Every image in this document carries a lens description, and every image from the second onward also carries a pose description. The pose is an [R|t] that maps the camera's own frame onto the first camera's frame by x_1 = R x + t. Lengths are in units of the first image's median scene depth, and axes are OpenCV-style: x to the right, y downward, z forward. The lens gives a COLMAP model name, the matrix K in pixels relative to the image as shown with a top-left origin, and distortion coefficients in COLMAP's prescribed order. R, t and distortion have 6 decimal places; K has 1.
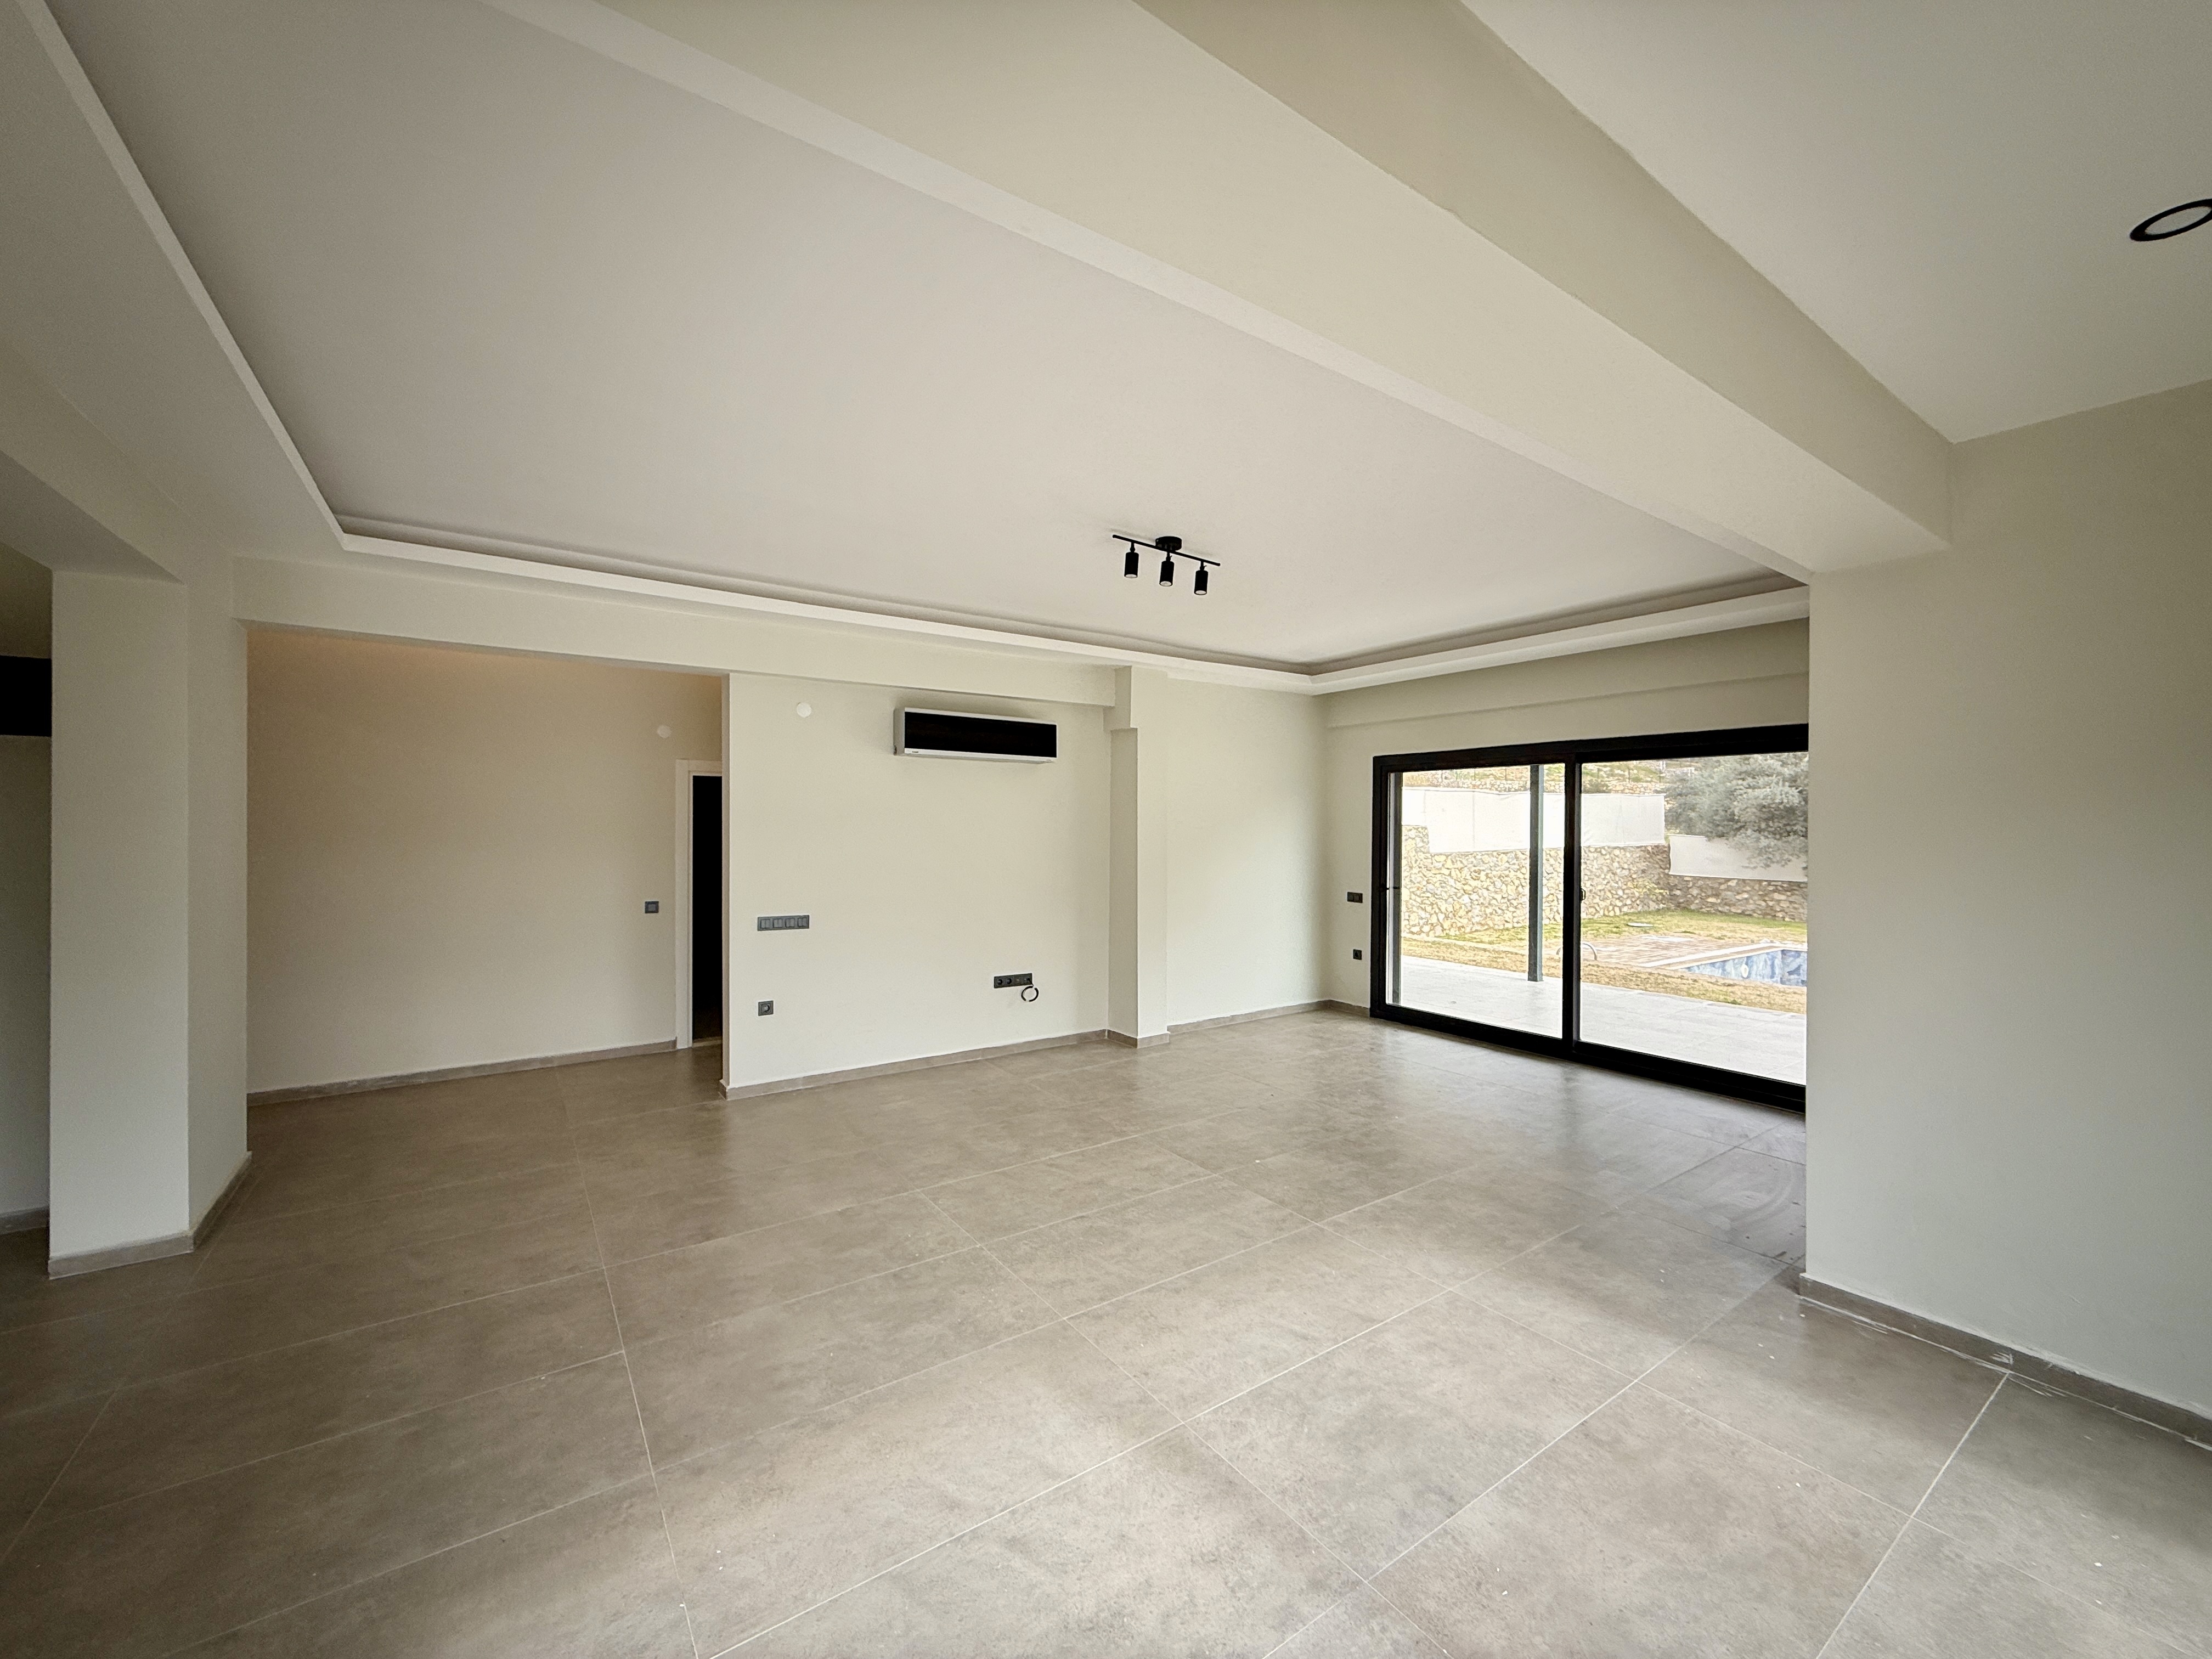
lens RADIAL K [[876.7, 0, 1101.0], [0, 876.7, 827.4], [0, 0, 1]] dist [-0.000722, 0.000491]
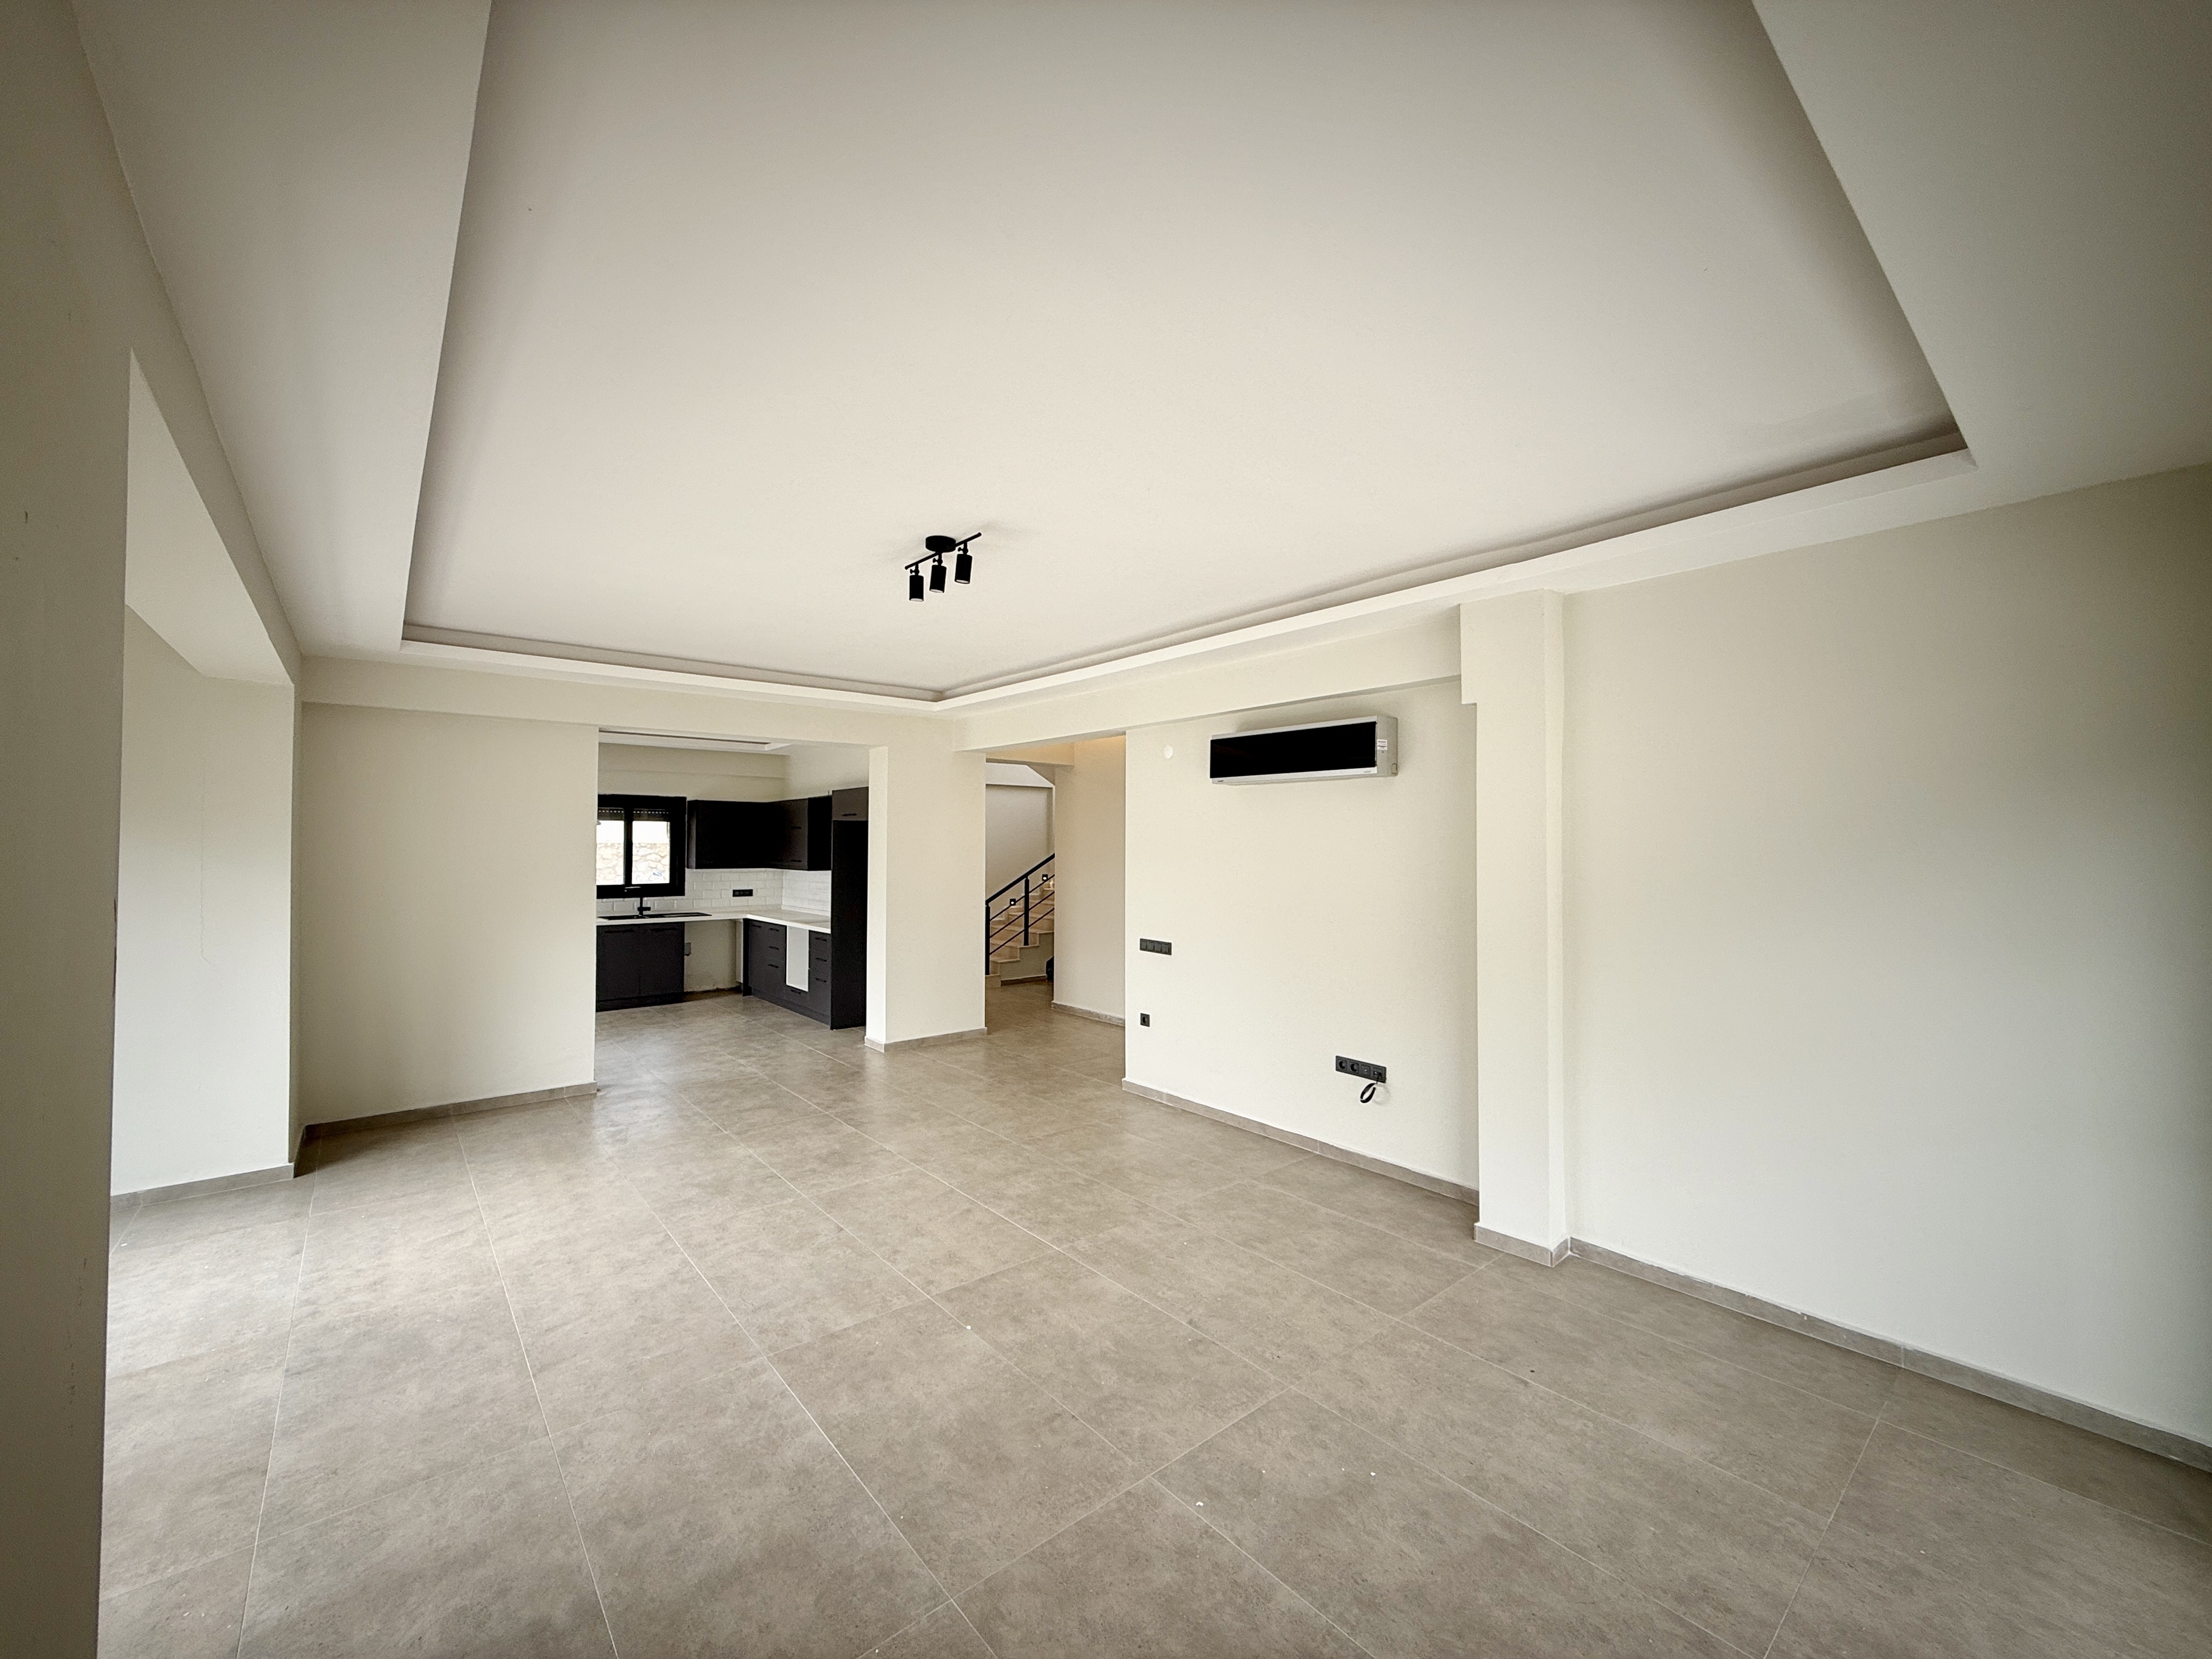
lens RADIAL K [[876.7, 0, 1101.0], [0, 876.7, 827.4], [0, 0, 1]] dist [-0.000722, 0.000491]
pose [[0.091661, -0.023449, -0.995514, 0.919578], [-0.006565, 0.999687, -0.024151, -0.017730], [0.995769, 0.008750, 0.091478, 1.034195]]
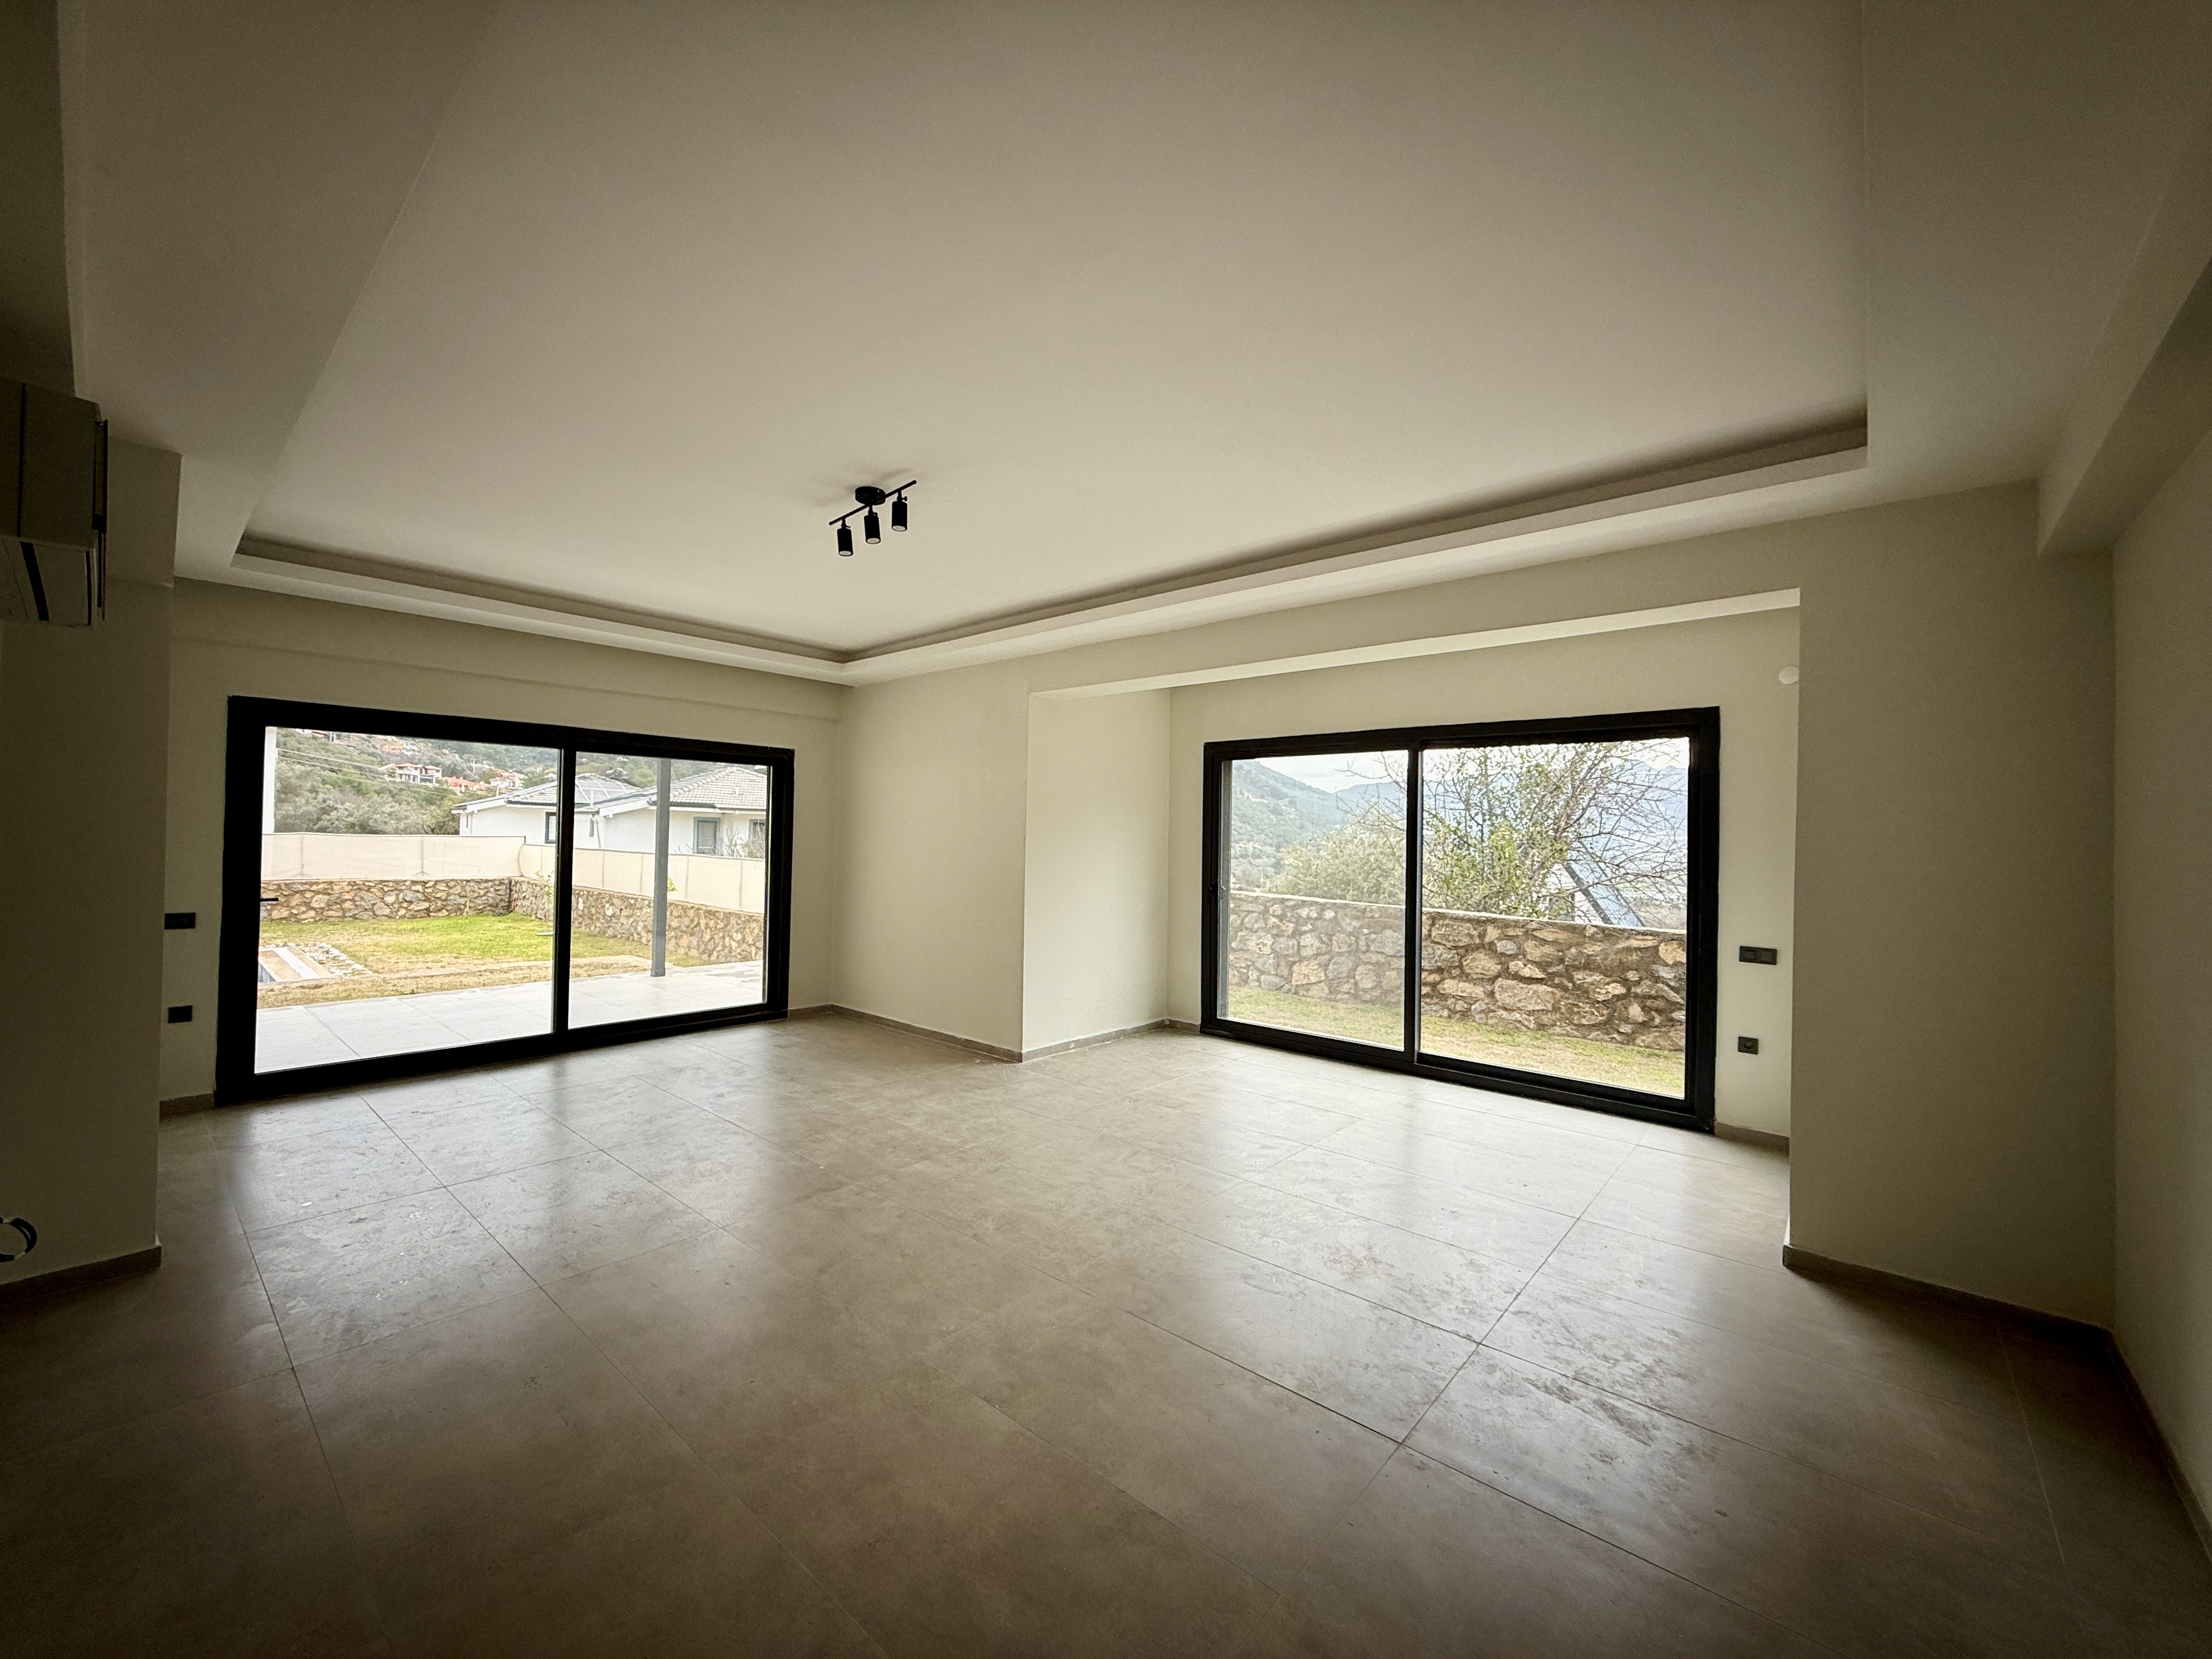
lens RADIAL K [[876.7, 0, 1101.0], [0, 876.7, 827.4], [0, 0, 1]] dist [-0.000722, 0.000491]
pose [[-0.247715, 0.002385, 0.968830, -0.808167], [-0.015421, 0.999861, -0.006405, 0.015956], [-0.968710, -0.016527, -0.247644, 0.943791]]
